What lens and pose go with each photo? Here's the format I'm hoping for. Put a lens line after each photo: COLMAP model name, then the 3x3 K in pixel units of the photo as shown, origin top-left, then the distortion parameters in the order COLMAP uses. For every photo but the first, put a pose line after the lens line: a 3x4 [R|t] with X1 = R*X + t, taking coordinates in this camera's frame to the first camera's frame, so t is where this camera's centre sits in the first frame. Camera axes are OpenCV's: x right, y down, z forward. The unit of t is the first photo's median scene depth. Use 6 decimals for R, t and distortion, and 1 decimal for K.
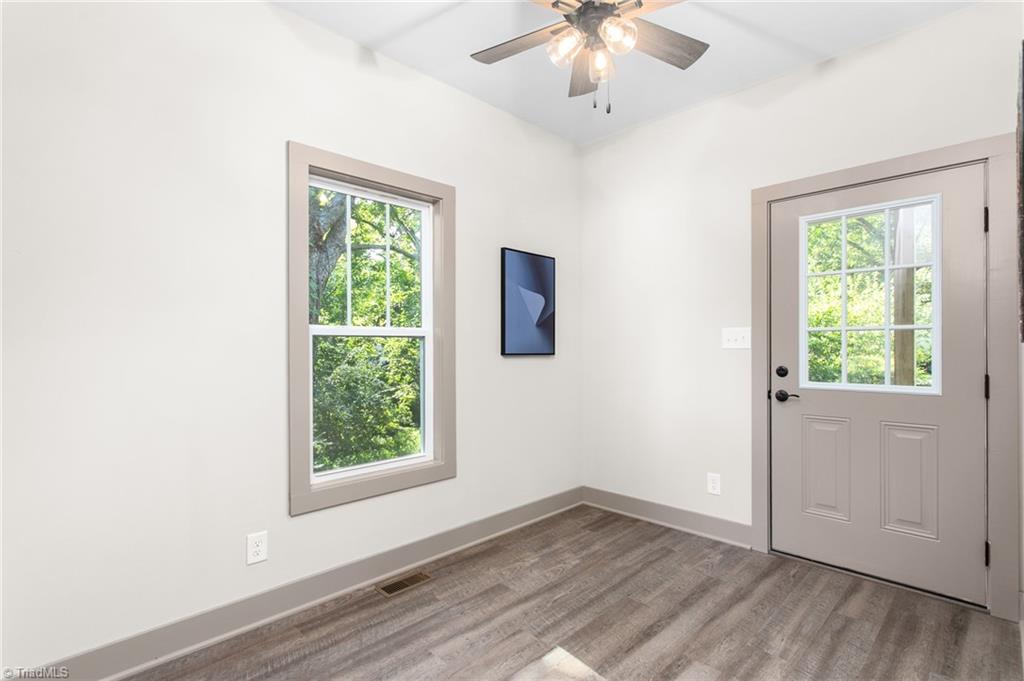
lens RADIAL K [[494.8, 0, 517.1], [0, 494.8, 347.1], [0, 0, 1]] dist [-0.000462, -0.000160]
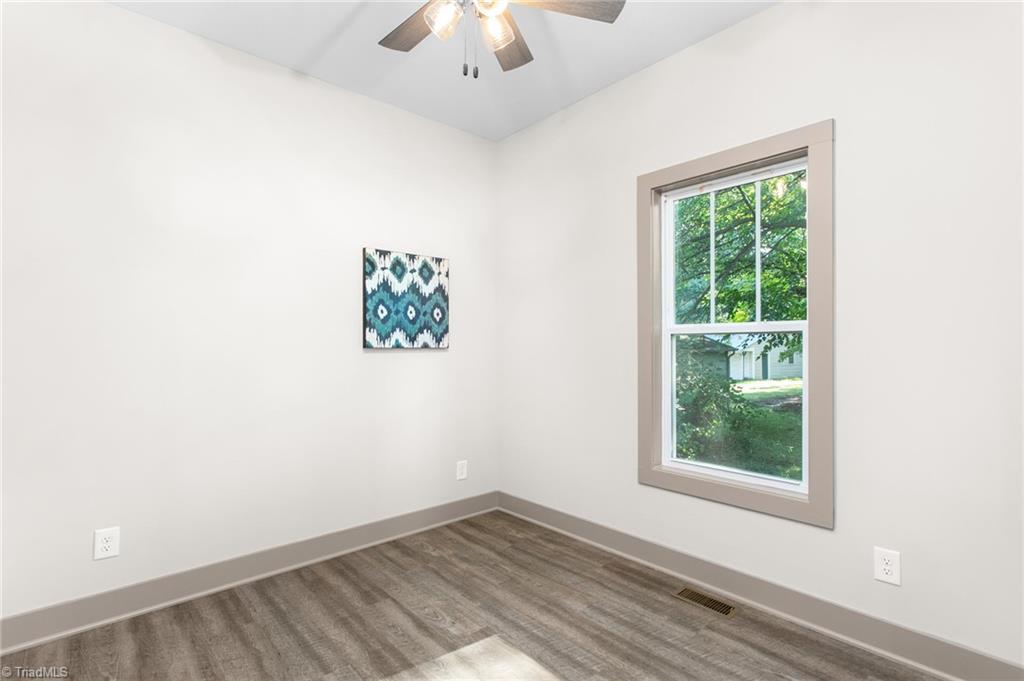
lens RADIAL K [[494.8, 0, 517.1], [0, 494.8, 347.1], [0, 0, 1]] dist [-0.000462, -0.000160]
pose [[-0.038458, 0.022739, -0.999001, 0.750148], [-0.003925, 0.999730, 0.022907, -0.018151], [0.999252, 0.004802, -0.038359, 0.731483]]
